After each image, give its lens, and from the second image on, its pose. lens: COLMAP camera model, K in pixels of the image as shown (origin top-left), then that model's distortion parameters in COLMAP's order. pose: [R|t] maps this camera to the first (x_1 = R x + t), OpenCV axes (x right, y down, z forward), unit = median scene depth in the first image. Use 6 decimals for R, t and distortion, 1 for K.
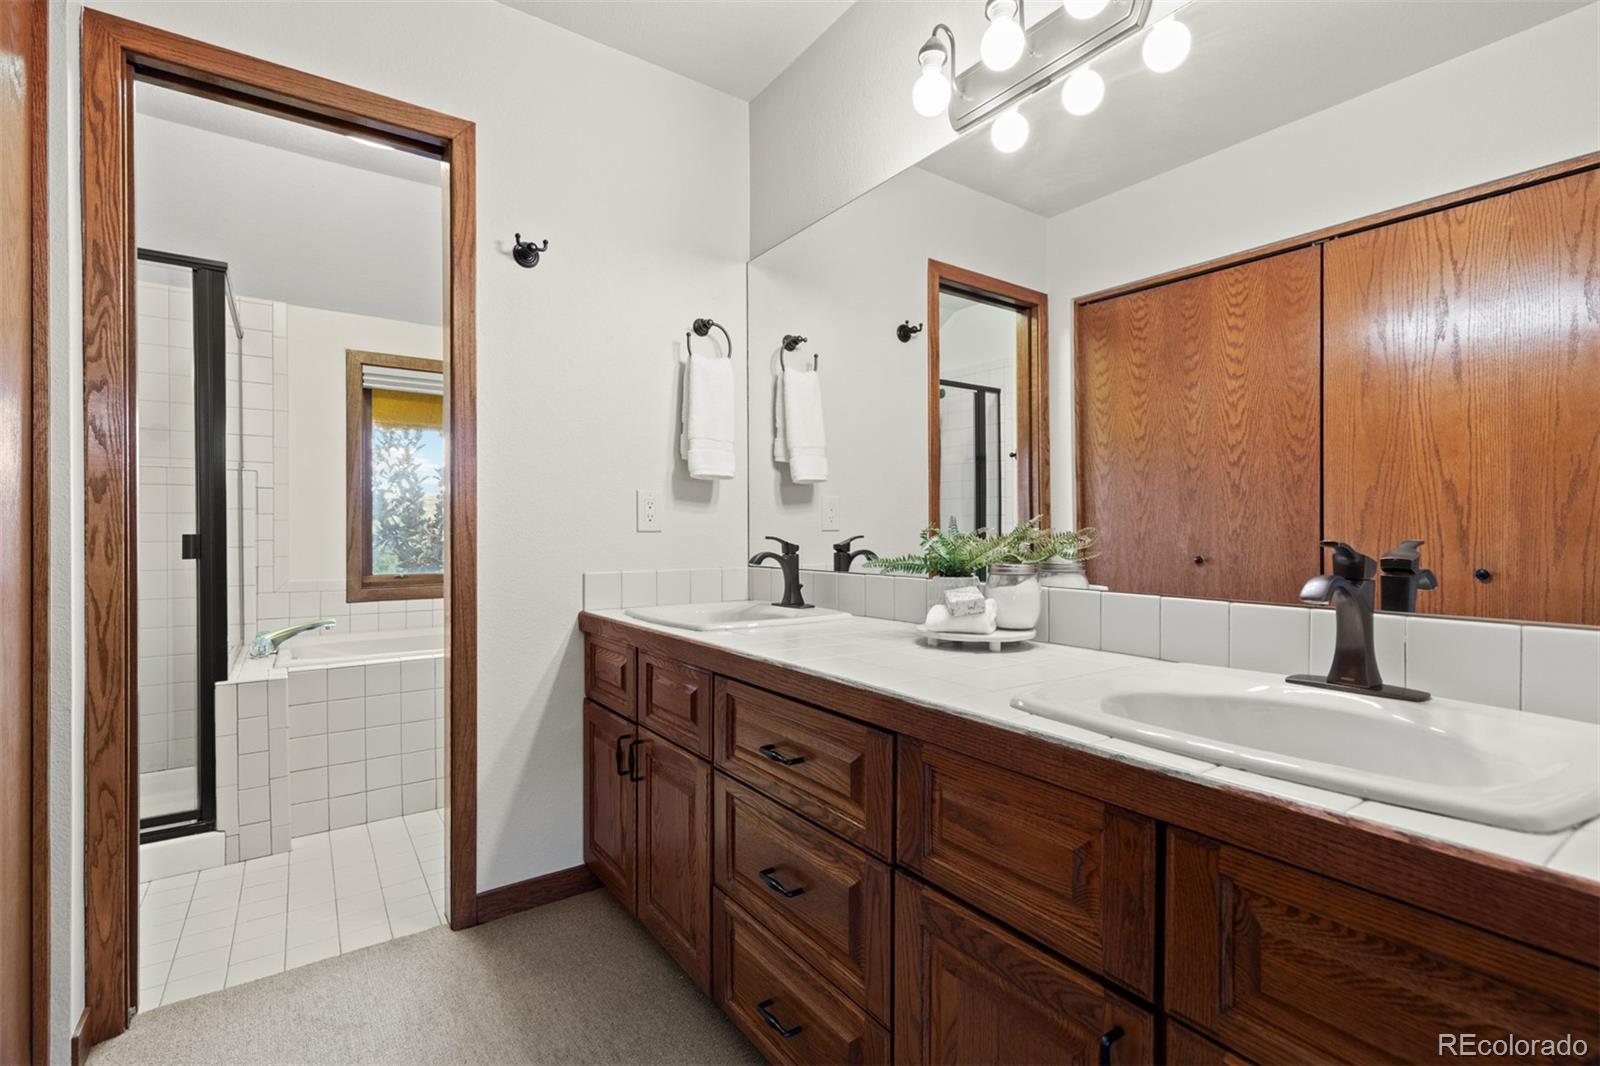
lens RADIAL K [[718.7, 0, 794.9], [0, 718.7, 533.9], [0, 0, 1]] dist [0.003147, 0.000119]
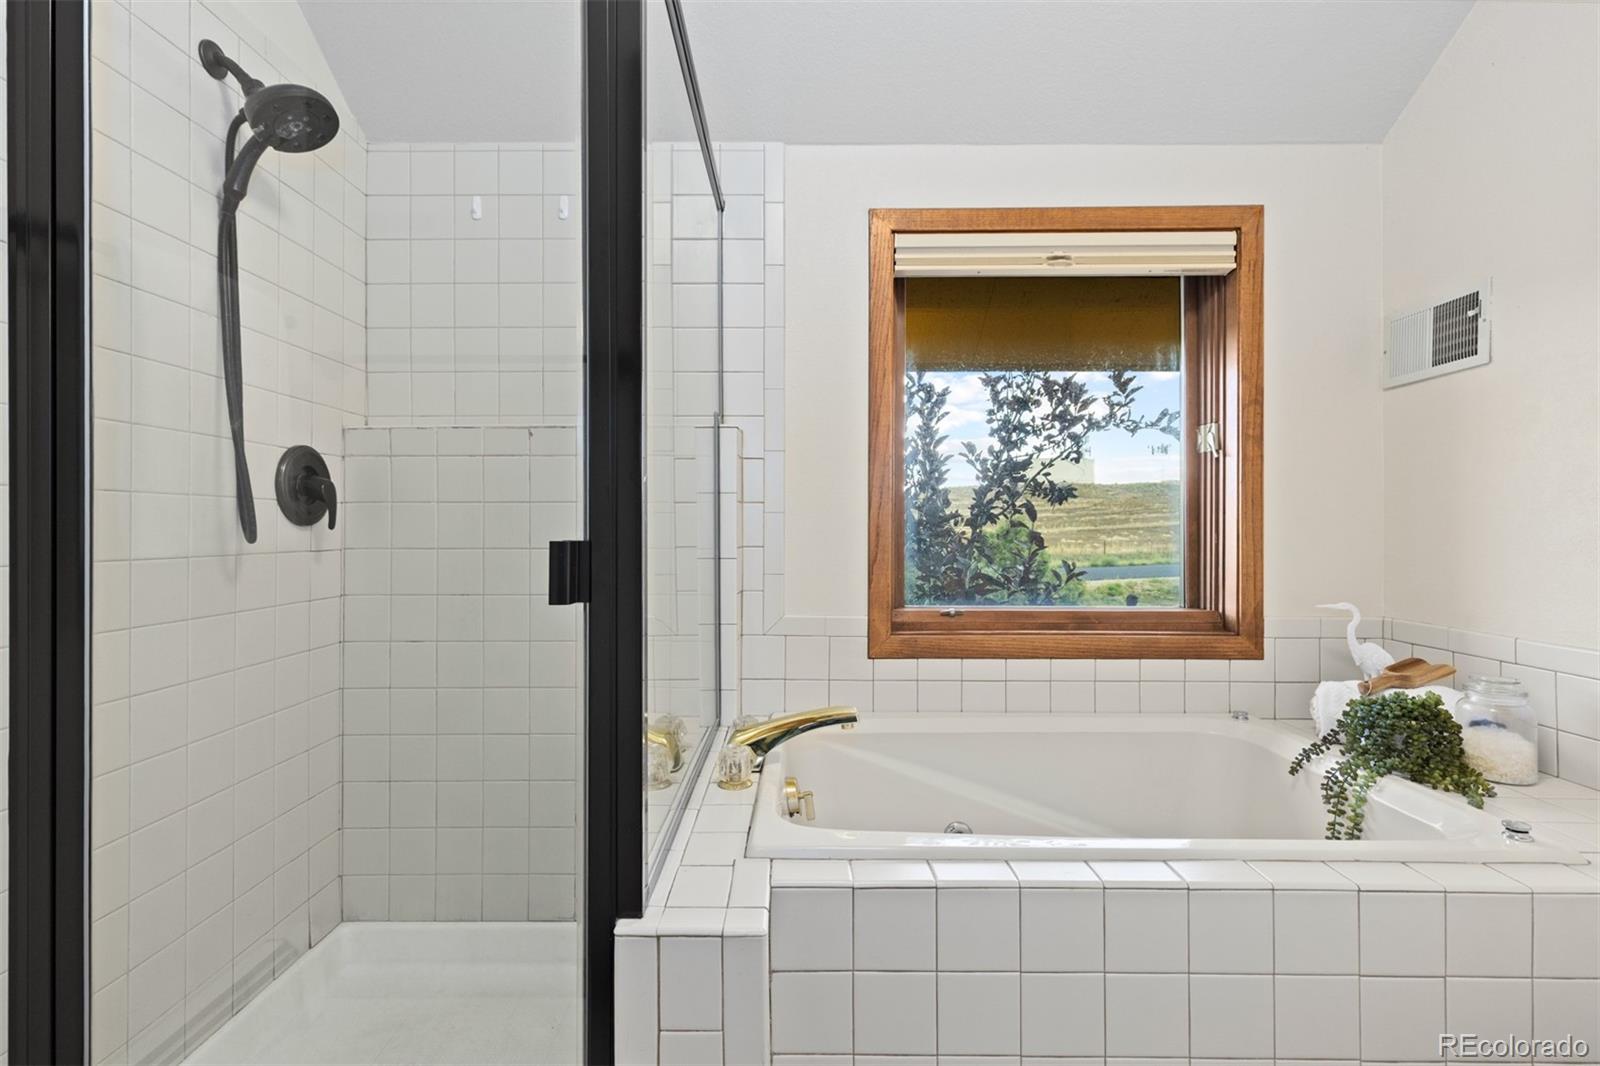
lens RADIAL K [[718.7, 0, 800.2], [0, 718.7, 526.7], [0, 0, 1]] dist [0.003147, 0.000119]
pose [[0.820029, -0.001319, -0.572321, -0.349233], [-0.003361, 0.999969, -0.007120, -0.003540], [0.572313, 0.007762, 0.819999, 0.513624]]
